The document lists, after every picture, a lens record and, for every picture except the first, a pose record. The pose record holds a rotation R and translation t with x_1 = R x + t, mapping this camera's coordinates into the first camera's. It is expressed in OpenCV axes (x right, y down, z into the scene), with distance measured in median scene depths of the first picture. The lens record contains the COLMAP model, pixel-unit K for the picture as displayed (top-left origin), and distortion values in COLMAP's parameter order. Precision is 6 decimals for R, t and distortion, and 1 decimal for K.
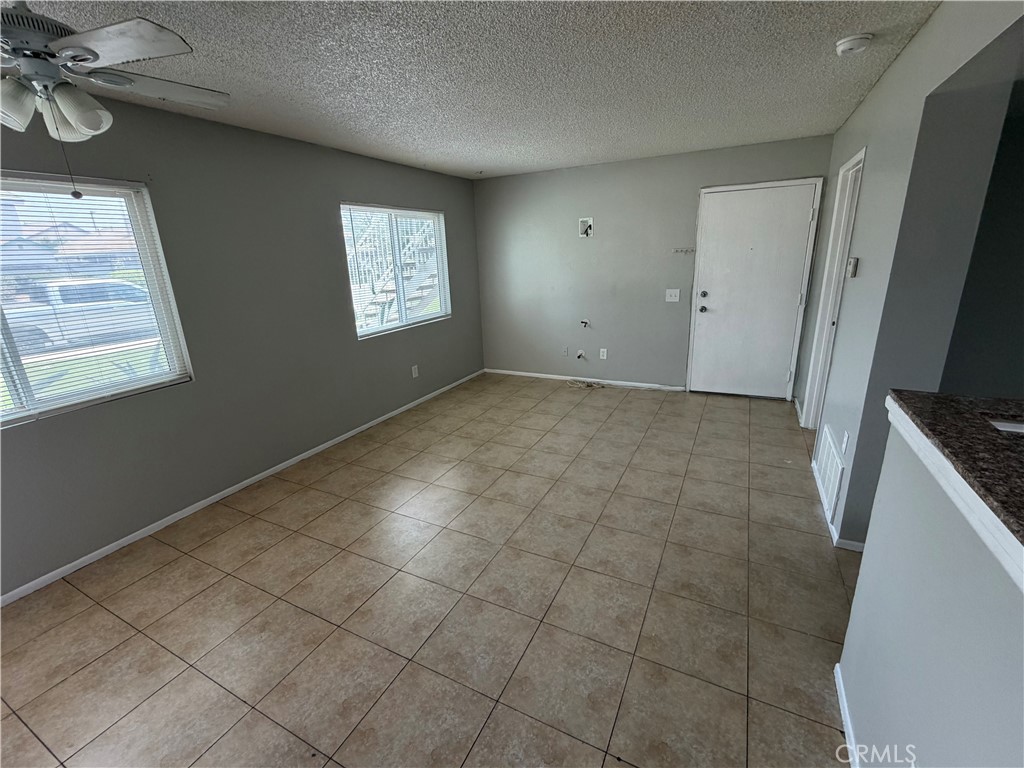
lens RADIAL K [[443.8, 0, 512.0], [0, 443.8, 384.0], [0, 0, 1]] dist [0.000703, -0.000121]
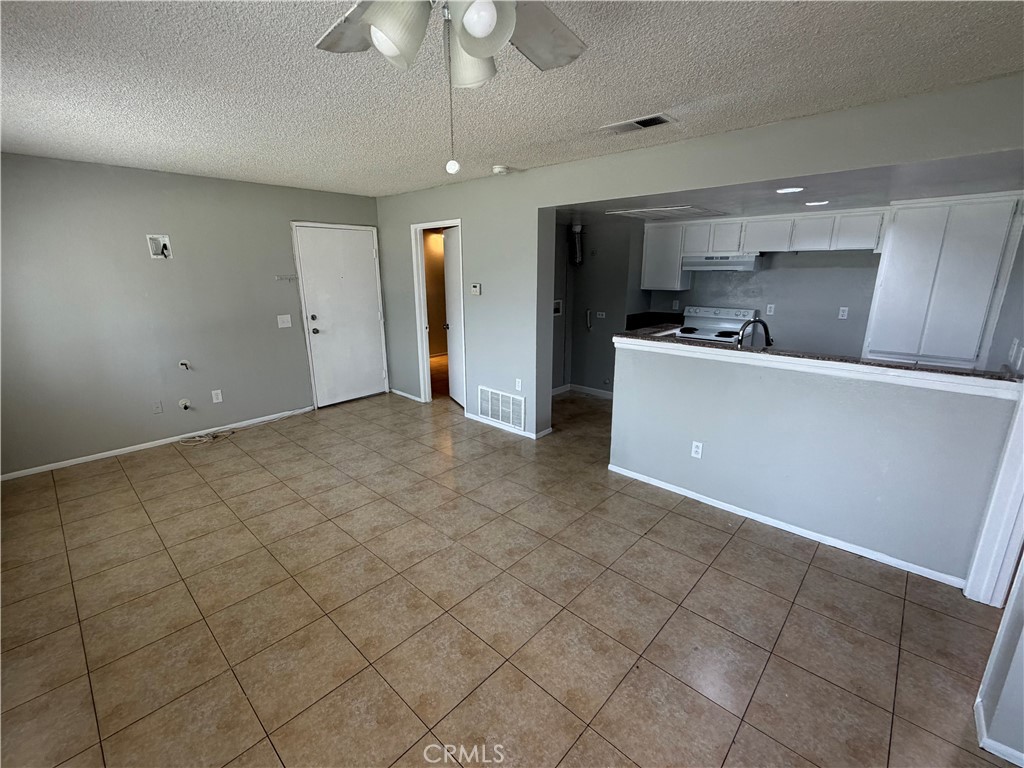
lens RADIAL K [[447.4, 0, 508.2], [0, 447.4, 380.6], [0, 0, 1]] dist [0.001383, 0.000182]
pose [[0.277990, -0.197173, 0.940130, -0.516080], [0.267999, 0.955764, 0.121206, -0.060907], [-0.922441, 0.218260, 0.318535, 0.248980]]
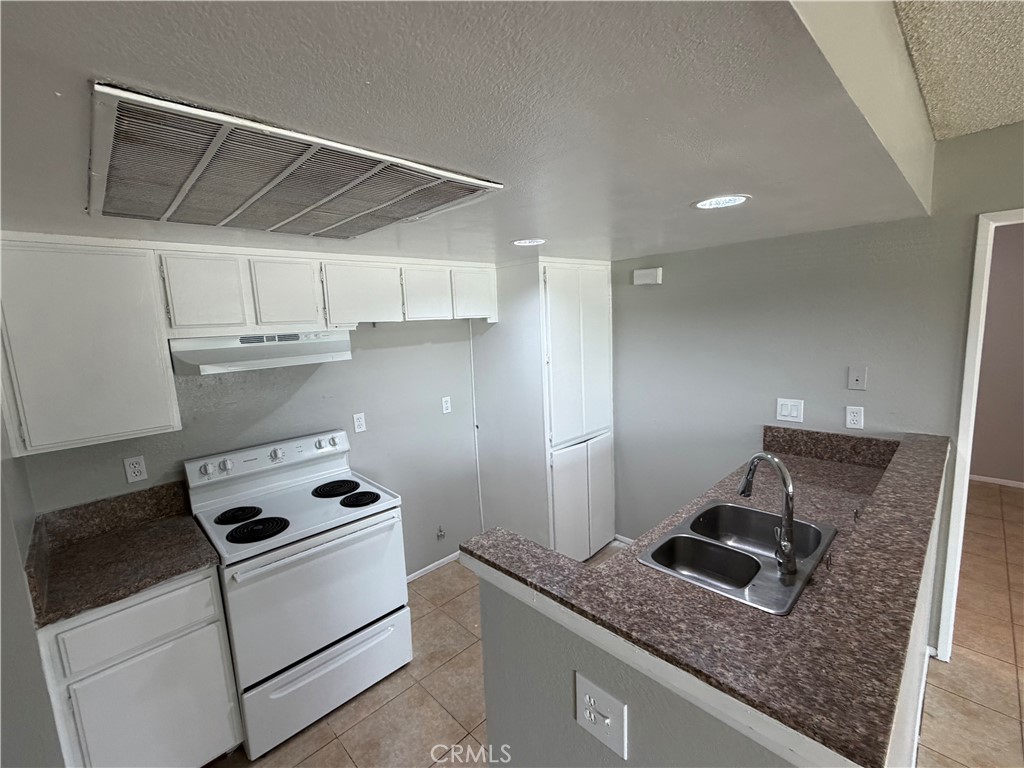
lens RADIAL K [[434.6, 0, 512.0], [0, 434.6, 384.0], [0, 0, 1]] dist [-0.022310, -0.000157]
pose [[-0.936410, 0.035910, 0.349065, 0.313623], [0.179499, 0.903773, 0.388555, -0.162803], [-0.301523, 0.426504, -0.852748, 0.386950]]
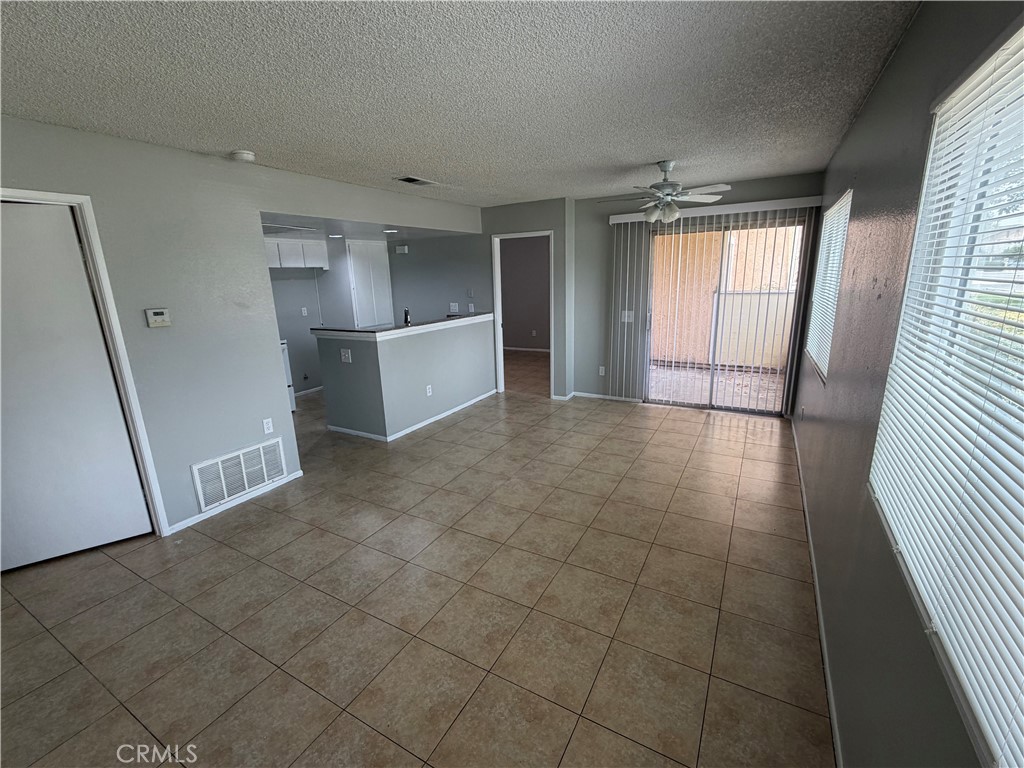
lens RADIAL K [[448.8, 0, 510.6], [0, 448.8, 382.9], [0, 0, 1]] dist [0.005441, 0.000412]
pose [[-0.996689, 0.056342, 0.058627, -0.066164], [0.078278, 0.859943, 0.504351, -0.354545], [-0.022000, 0.507270, -0.861506, 1.166624]]
